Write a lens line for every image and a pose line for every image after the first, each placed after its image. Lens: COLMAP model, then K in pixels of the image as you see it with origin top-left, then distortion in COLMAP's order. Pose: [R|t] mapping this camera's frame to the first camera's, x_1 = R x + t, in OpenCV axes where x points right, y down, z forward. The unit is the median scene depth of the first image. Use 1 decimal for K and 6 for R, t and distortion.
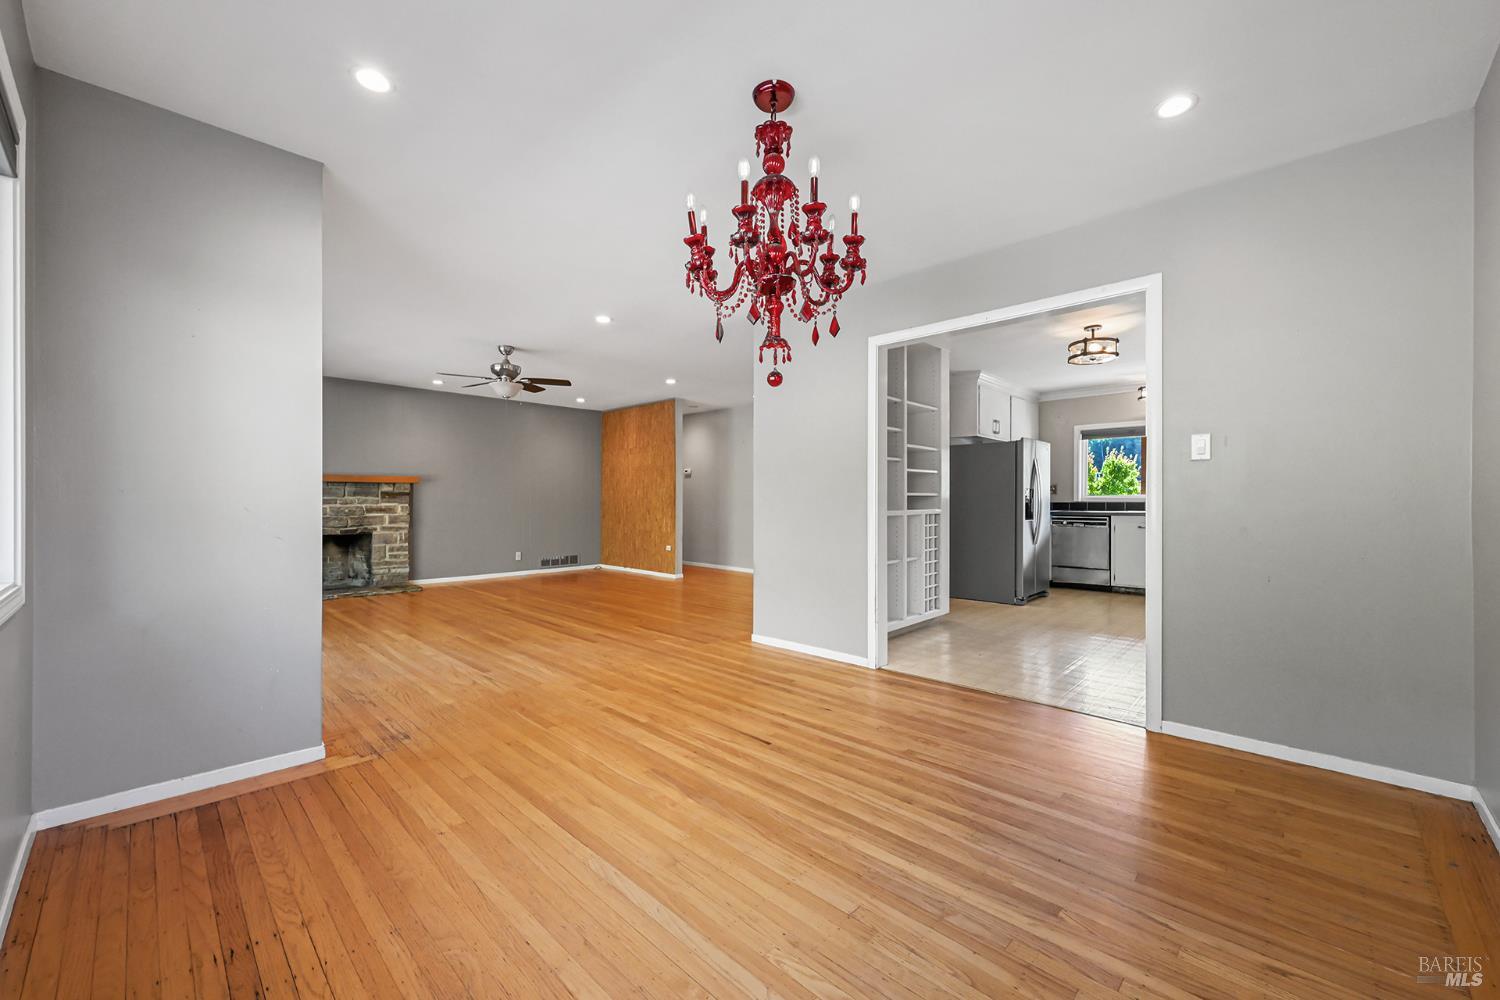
lens RADIAL K [[593.4, 0, 745.6], [0, 593.4, 501.4], [0, 0, 1]] dist [-0.000650, -0.000081]
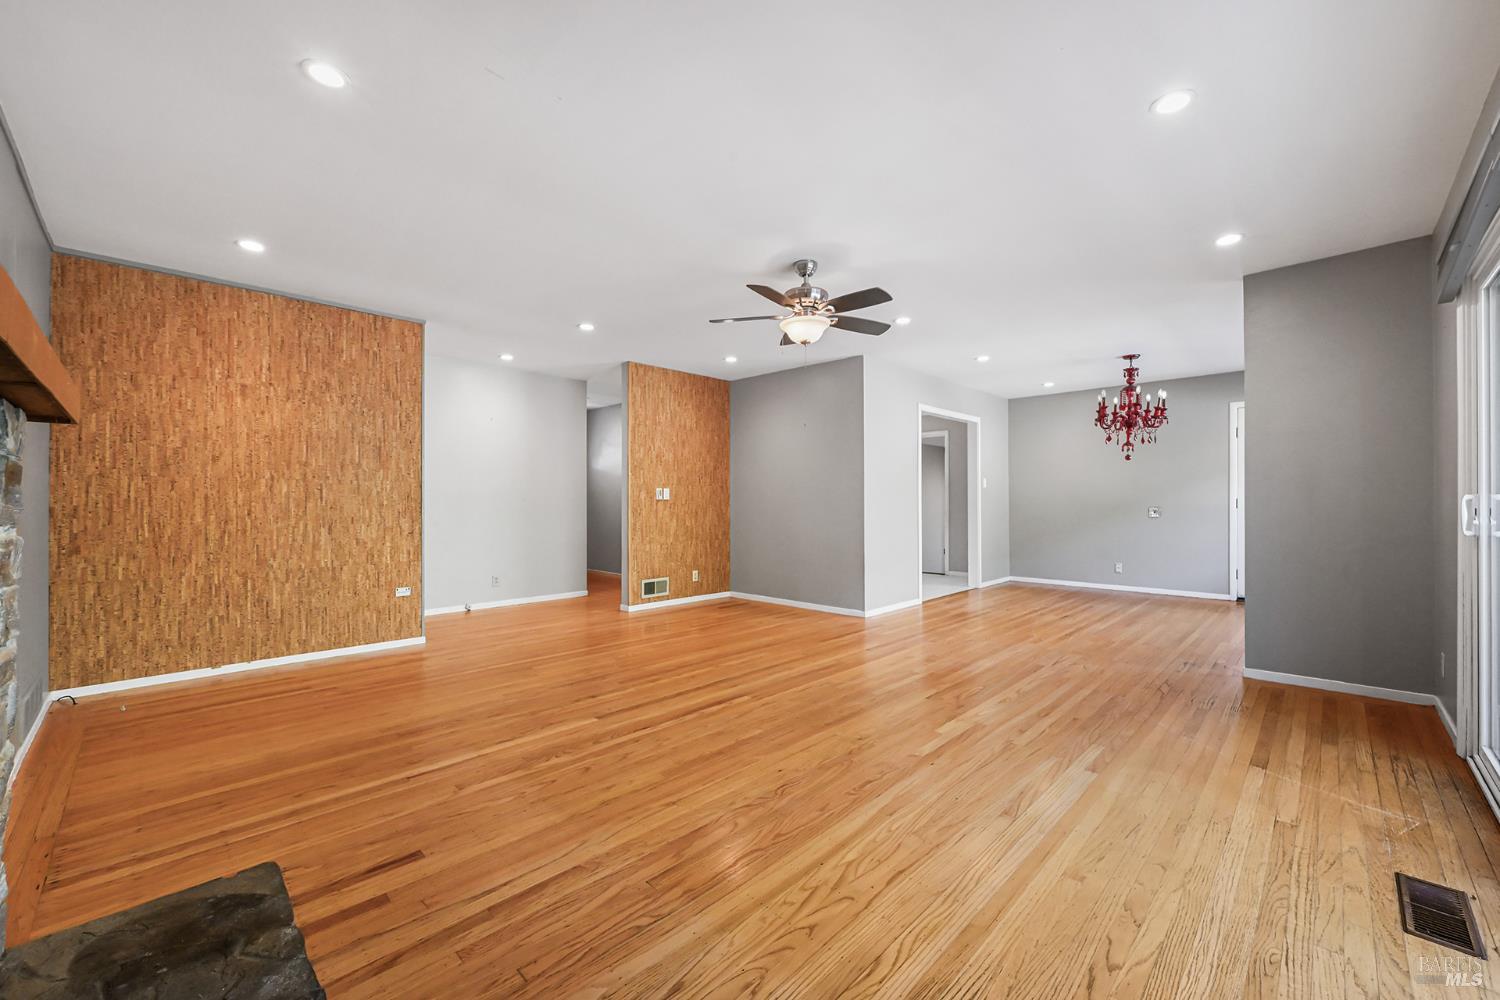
lens RADIAL K [[591.2, 0, 752.9], [0, 591.2, 497.1], [0, 0, 1]] dist [0.000398, -0.000262]
pose [[0.005086, 0.006005, 0.999969, -0.793559], [0.003540, 0.999976, -0.006024, -0.004000], [-0.999981, 0.003570, 0.005065, 0.803112]]
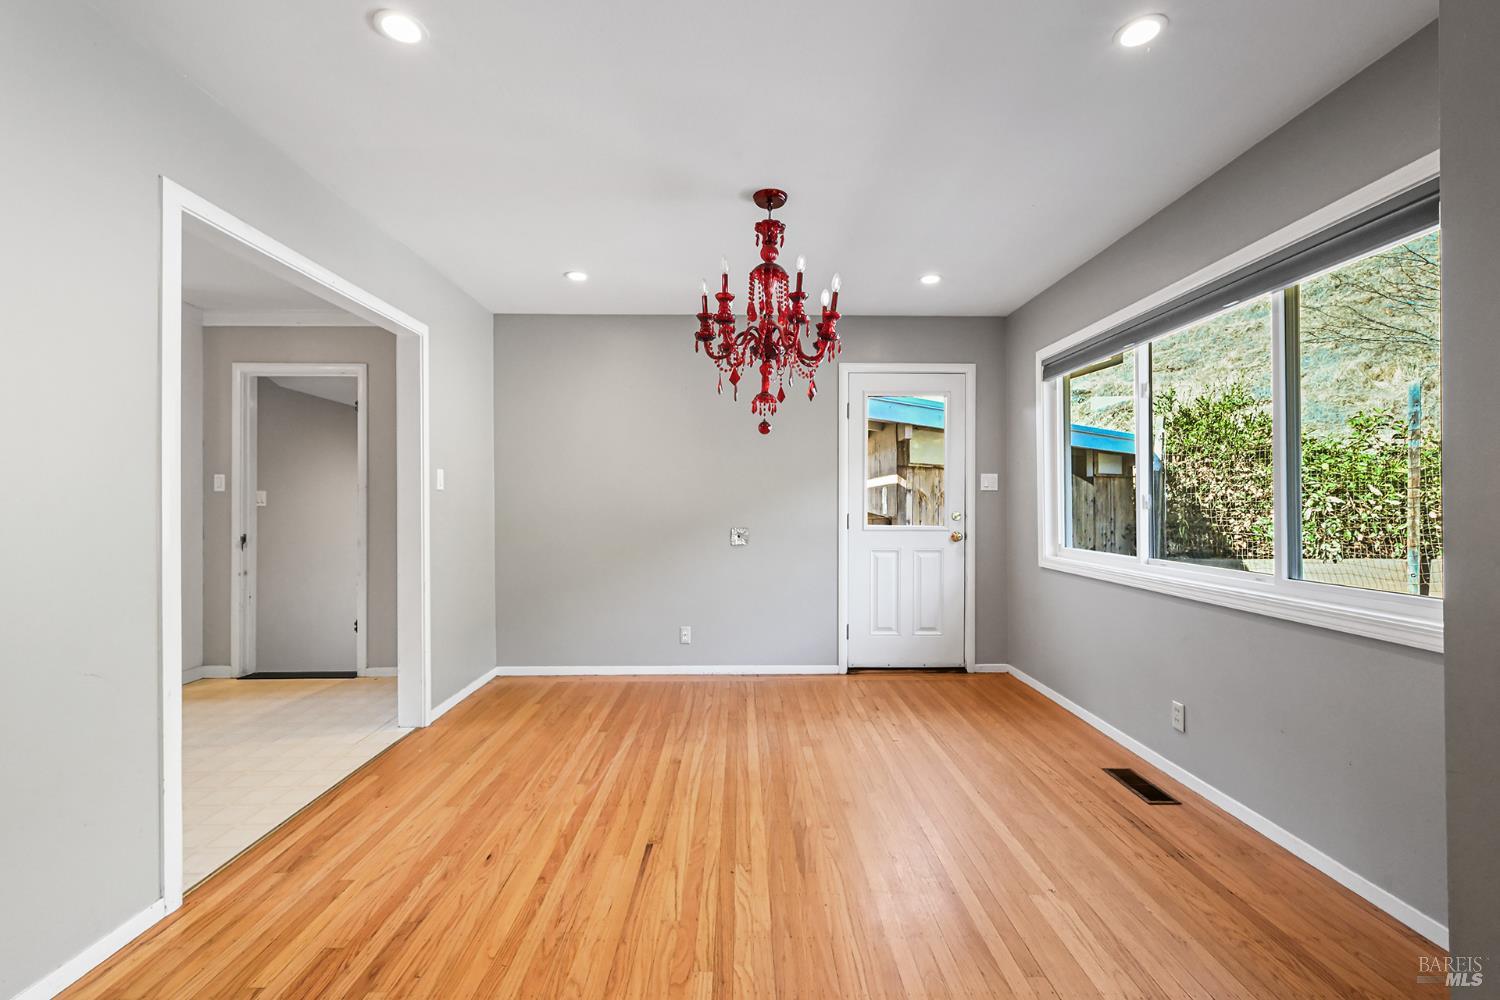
lens RADIAL K [[630.6, 0, 750.0], [0, 630.6, 500.0], [0, 0, 1]] dist [0.000625, 0.000063]
pose [[-0.707702, 0.001332, 0.706510, -0.243862], [0.001253, 0.999999, -0.000630, -0.017960], [-0.706510, 0.000439, -0.707702, 0.566829]]
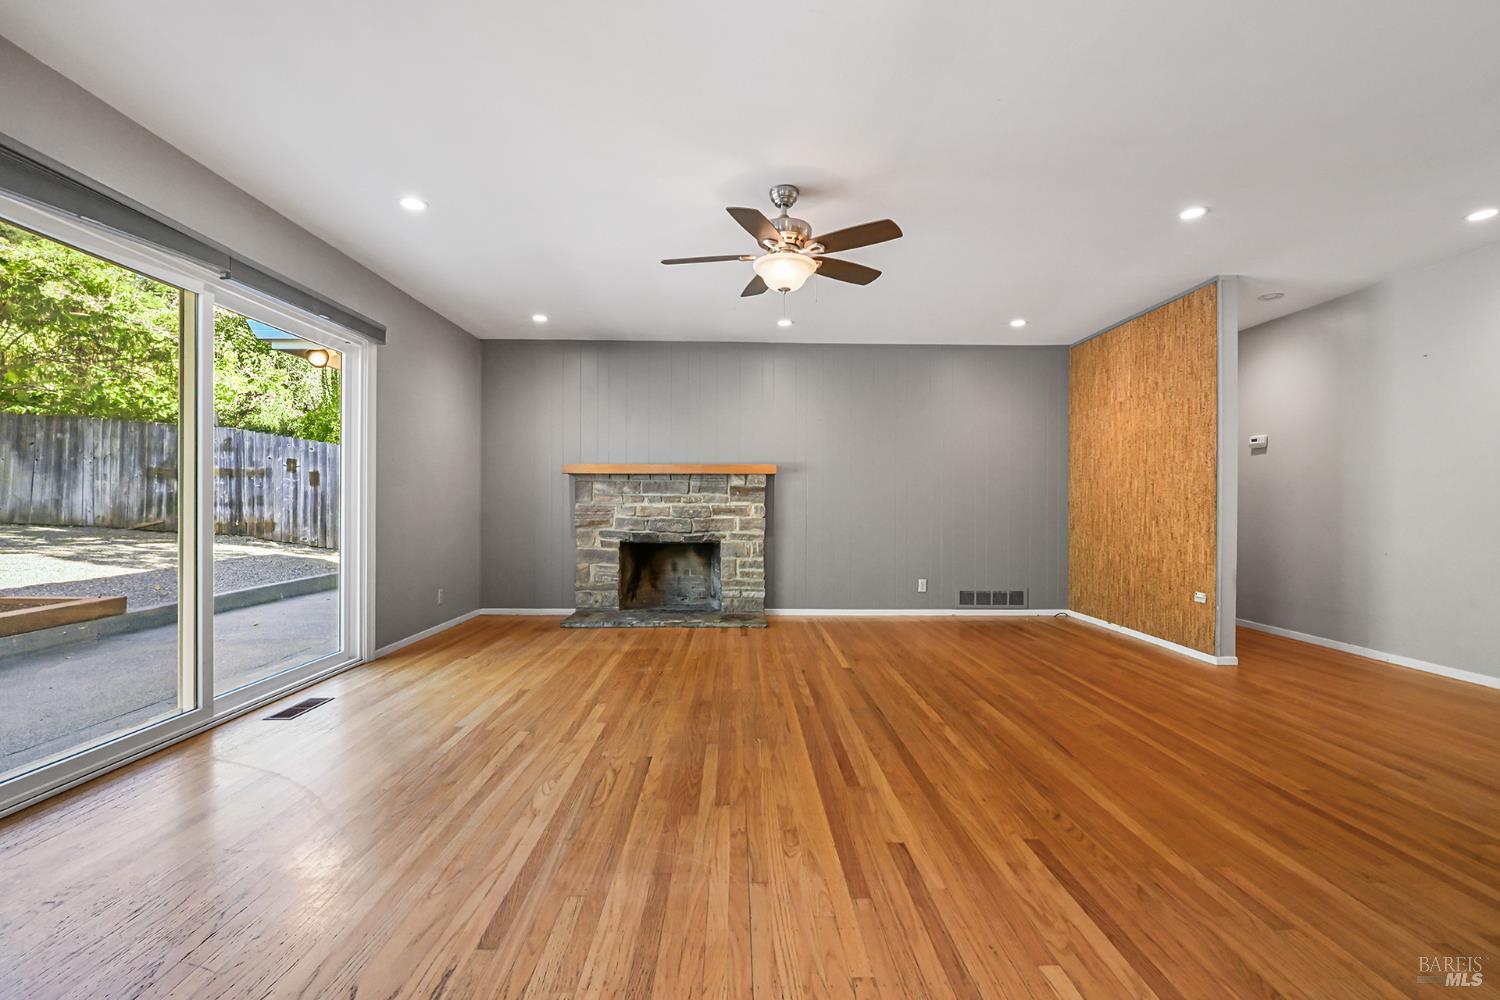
lens RADIAL K [[653.3, 0, 747.4], [0, 653.3, 504.9], [0, 0, 1]] dist [-0.001874, 0.000033]
pose [[0.709913, 0.001730, -0.704287, -0.023066], [-0.004437, 0.999988, -0.002017, 0.008492], [0.704276, 0.004556, 0.709912, 0.441877]]
